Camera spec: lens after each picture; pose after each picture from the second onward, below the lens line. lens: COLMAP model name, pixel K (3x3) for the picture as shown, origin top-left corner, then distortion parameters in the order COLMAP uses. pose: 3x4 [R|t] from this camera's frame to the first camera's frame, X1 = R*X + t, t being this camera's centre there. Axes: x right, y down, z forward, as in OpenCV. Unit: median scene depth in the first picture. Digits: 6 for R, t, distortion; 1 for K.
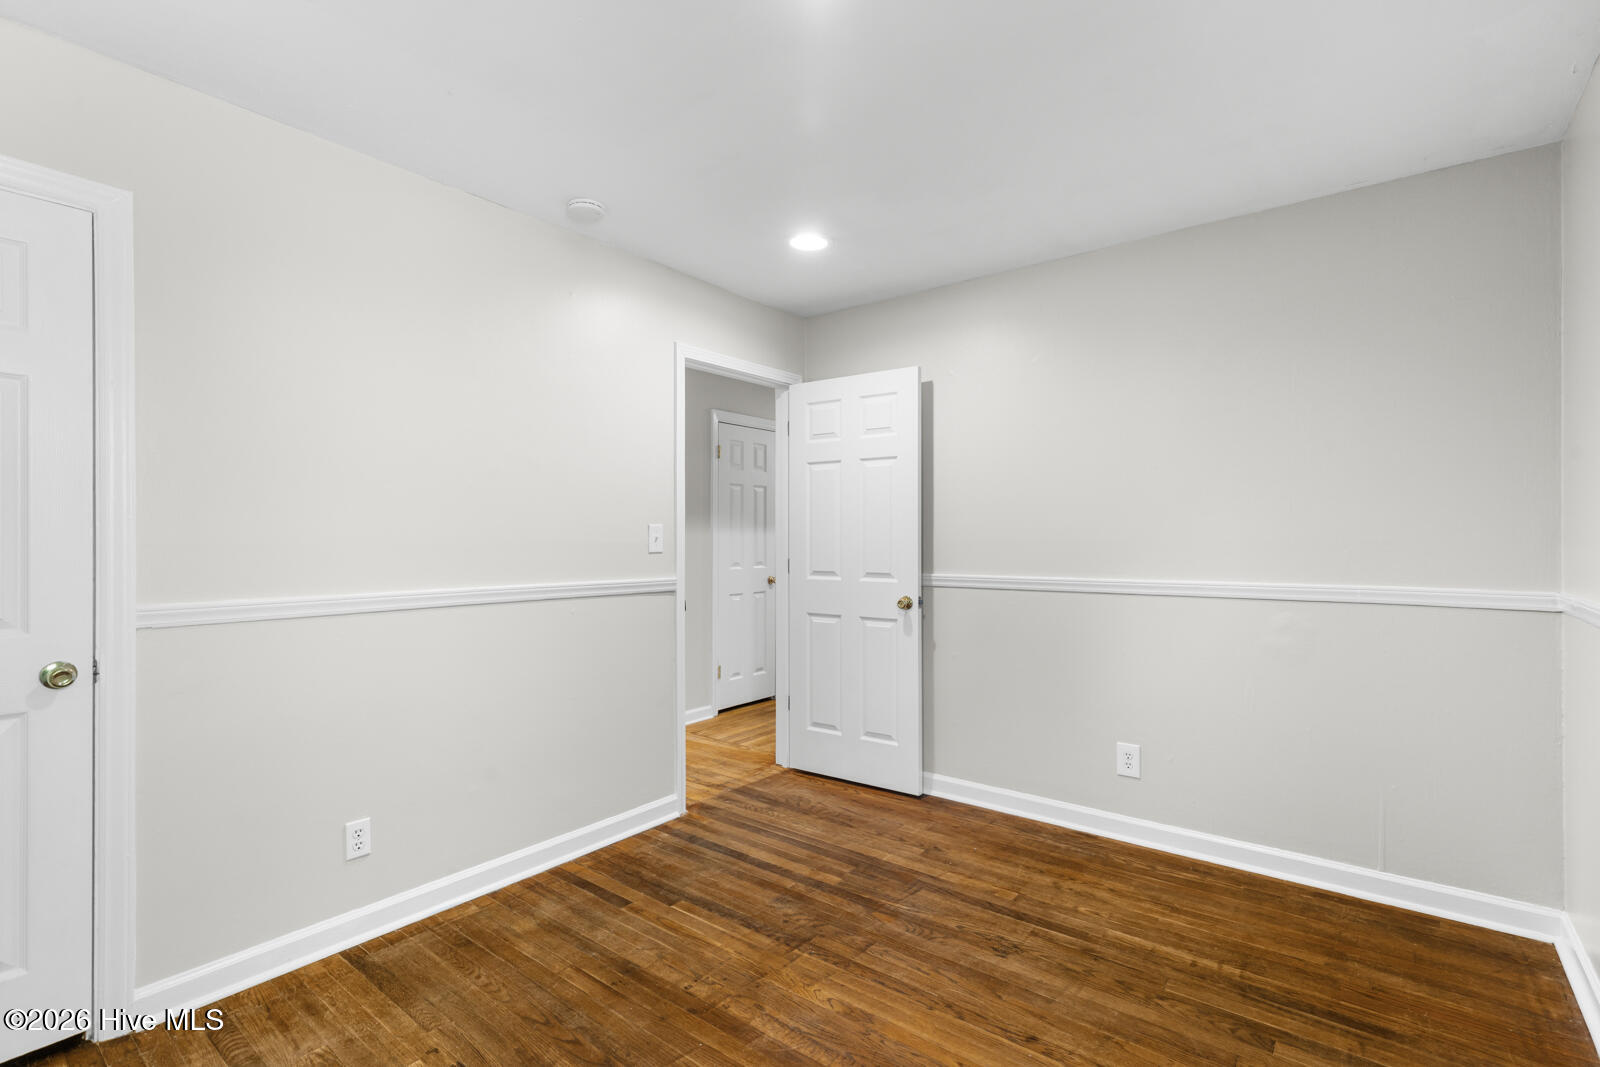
lens RADIAL K [[736.2, 0, 816.9], [0, 736.2, 525.0], [0, 0, 1]] dist [0.004225, -0.000593]
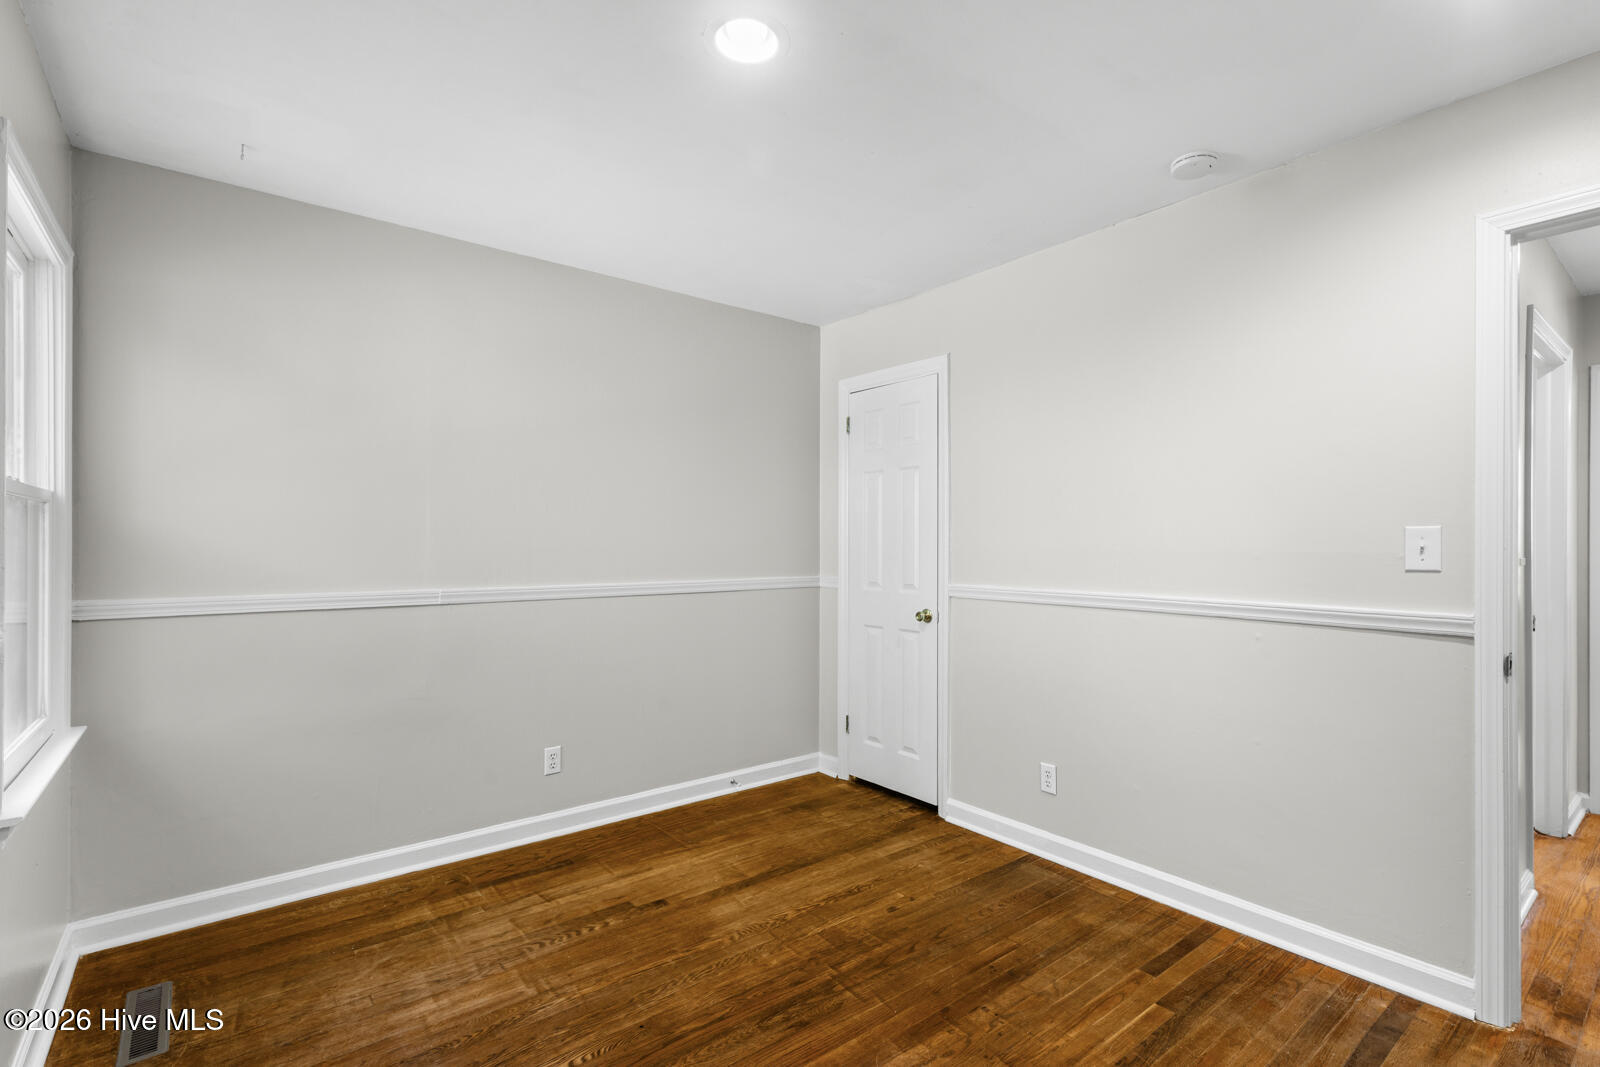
lens RADIAL K [[736.2, 0, 800.8], [0, 736.2, 539.7], [0, 0, 1]] dist [0.004225, -0.000593]
pose [[-0.234754, -0.002566, -0.972051, 0.679902], [0.017209, 0.999829, -0.006795, 0.007836], [0.971903, -0.018323, -0.234669, 0.821017]]
